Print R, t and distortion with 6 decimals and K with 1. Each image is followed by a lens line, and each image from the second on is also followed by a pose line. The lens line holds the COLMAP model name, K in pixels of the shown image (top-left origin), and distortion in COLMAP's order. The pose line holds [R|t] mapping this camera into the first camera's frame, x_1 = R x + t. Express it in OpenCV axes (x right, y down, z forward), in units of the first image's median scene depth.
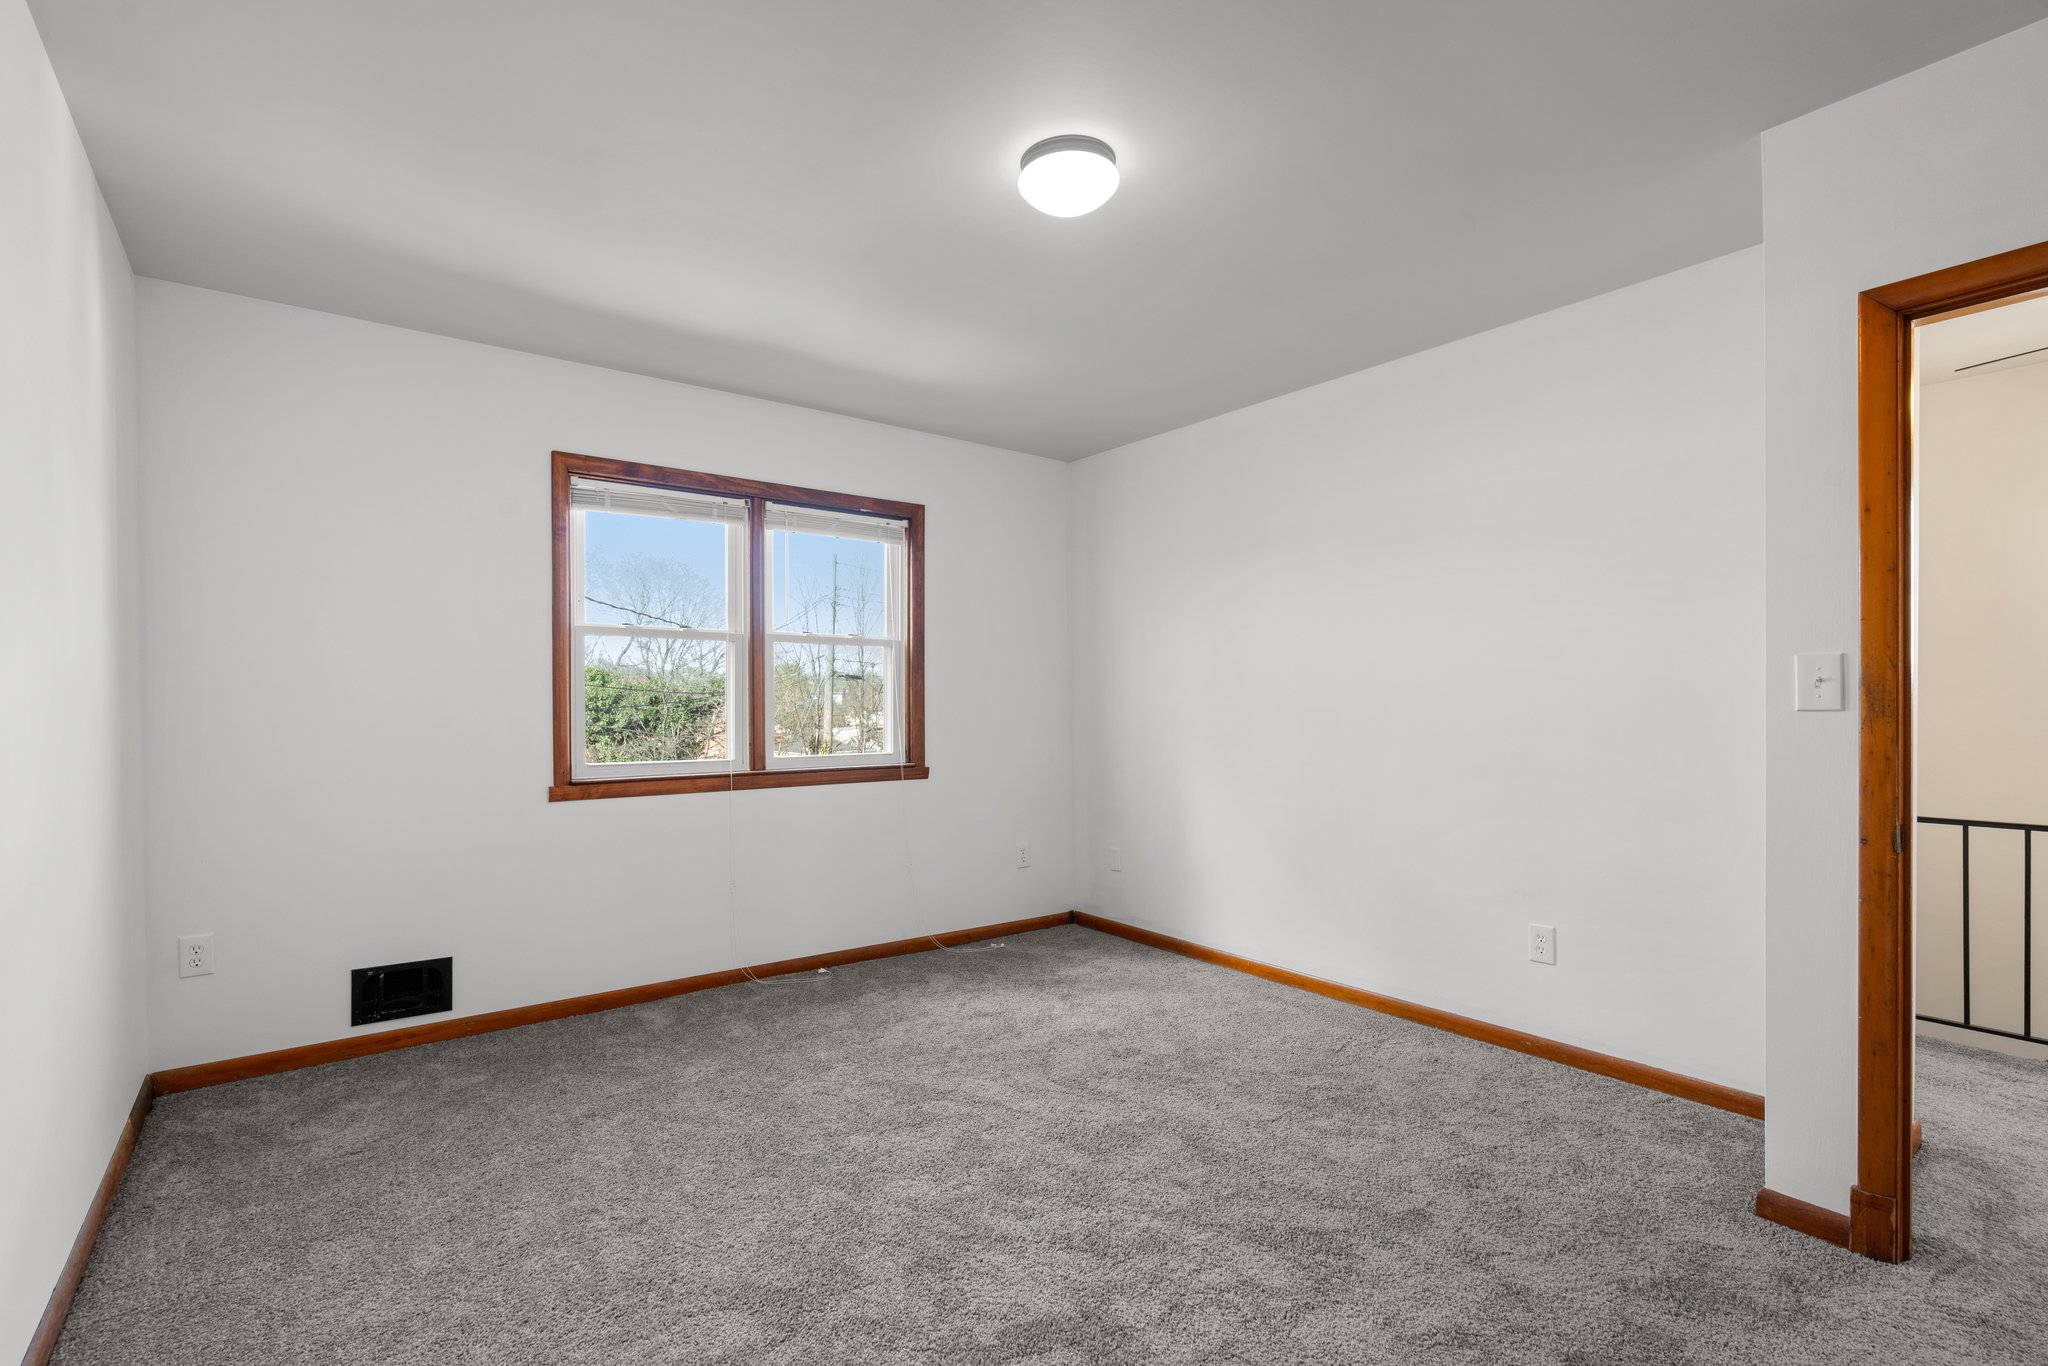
lens RADIAL K [[965.8, 0, 1024.7], [0, 965.8, 718.8], [0, 0, 1]] dist [0.013828, 0.000057]
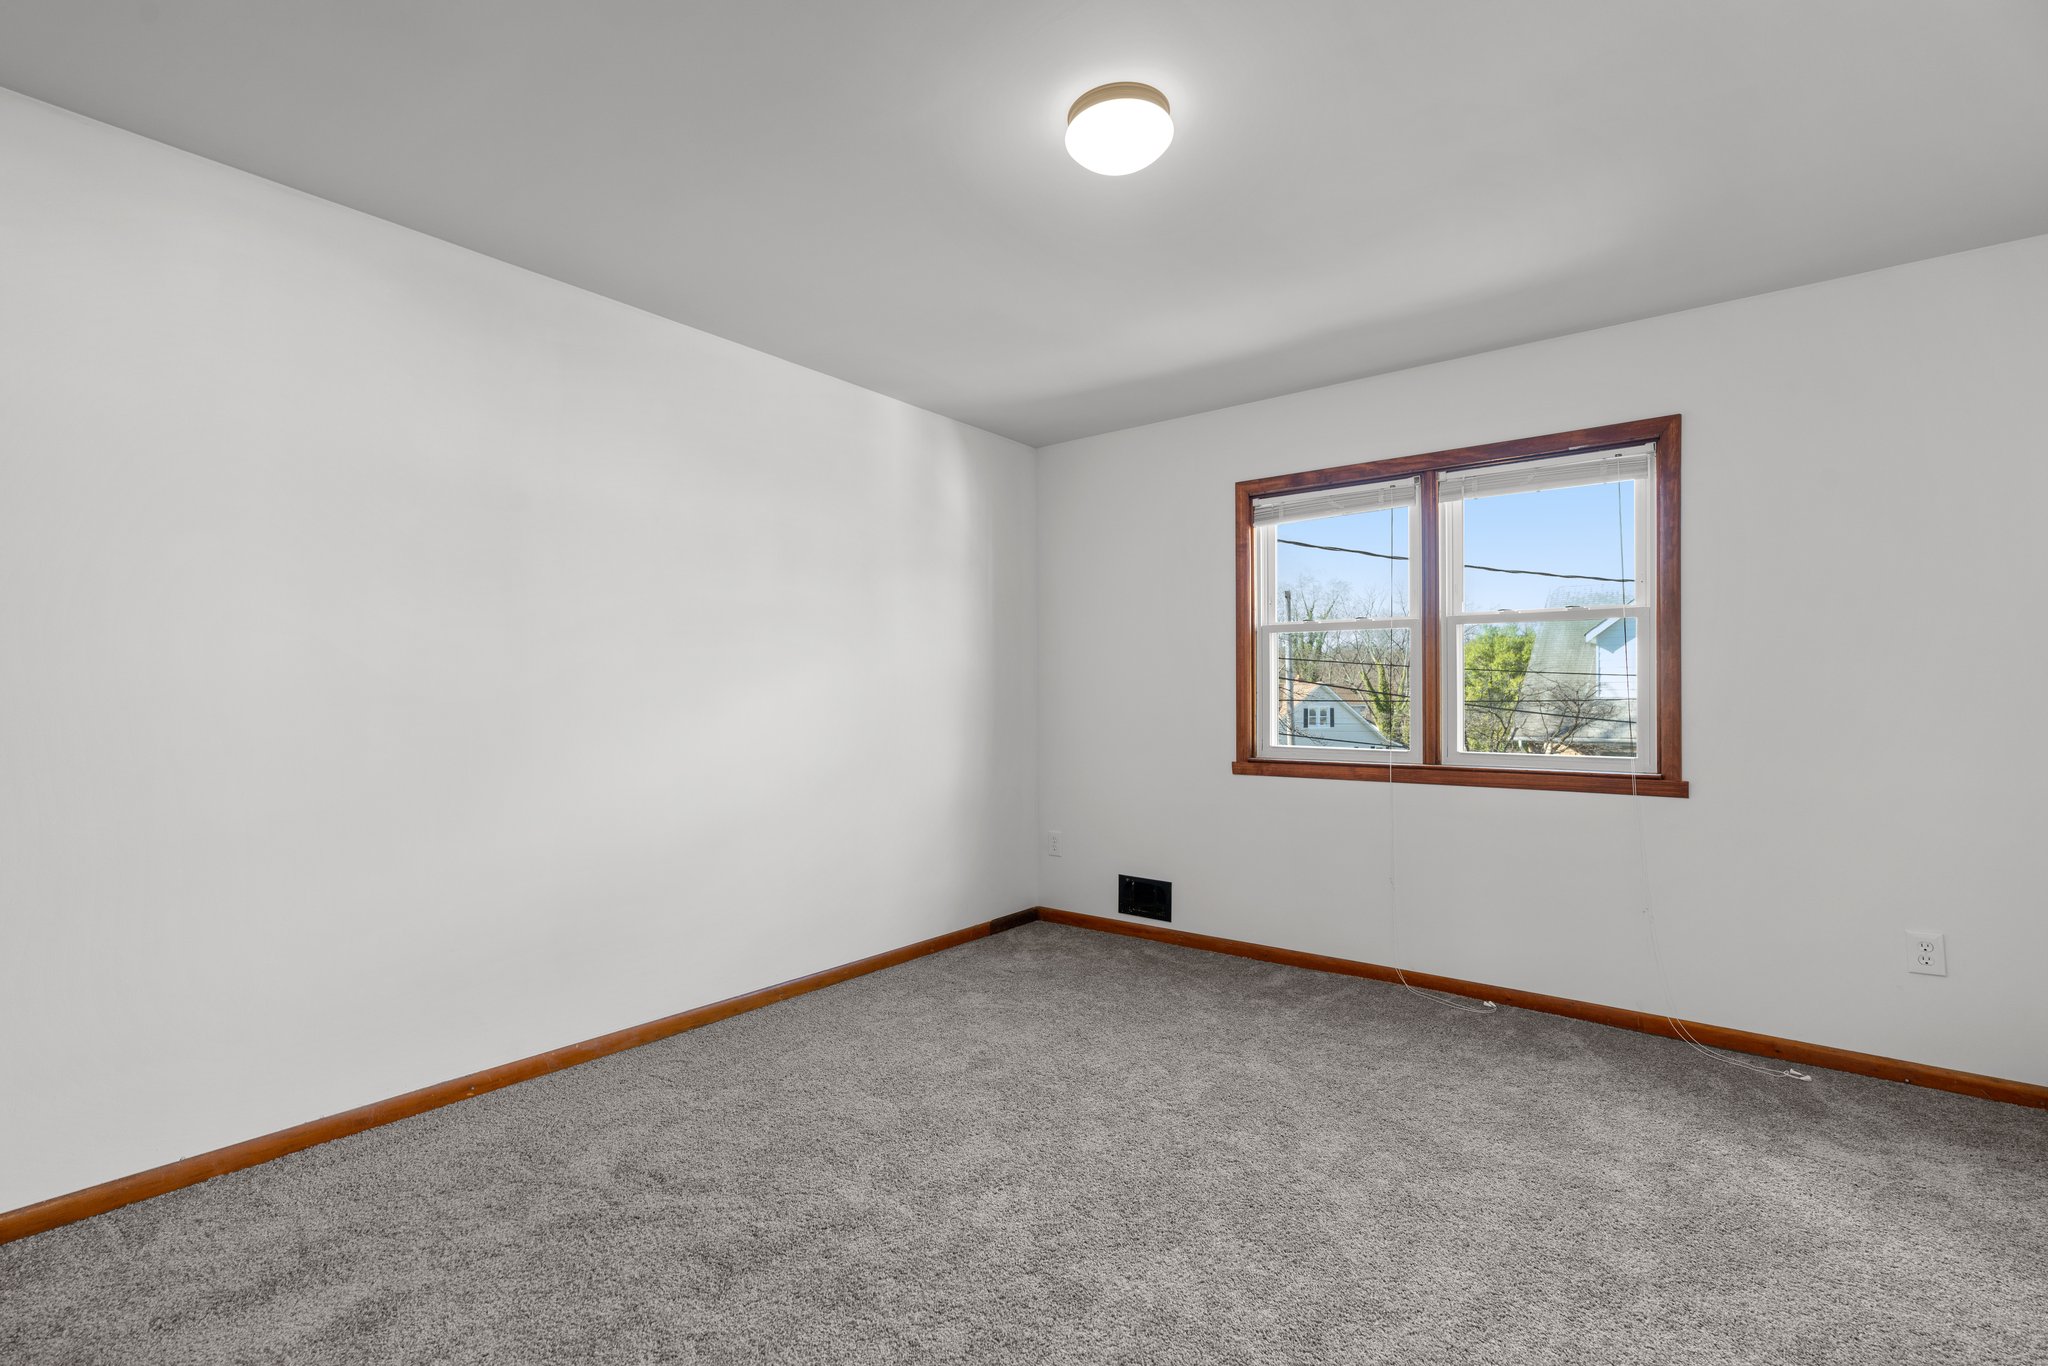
lens RADIAL K [[935.2, 0, 992.9], [0, 935.2, 702.4], [0, 0, 1]] dist [-0.002197, 0.006584]
pose [[0.225717, 0.010470, -0.974137, 0.543932], [-0.014616, 0.999866, 0.007360, -0.007277], [0.974083, 0.012577, 0.225840, 0.419815]]
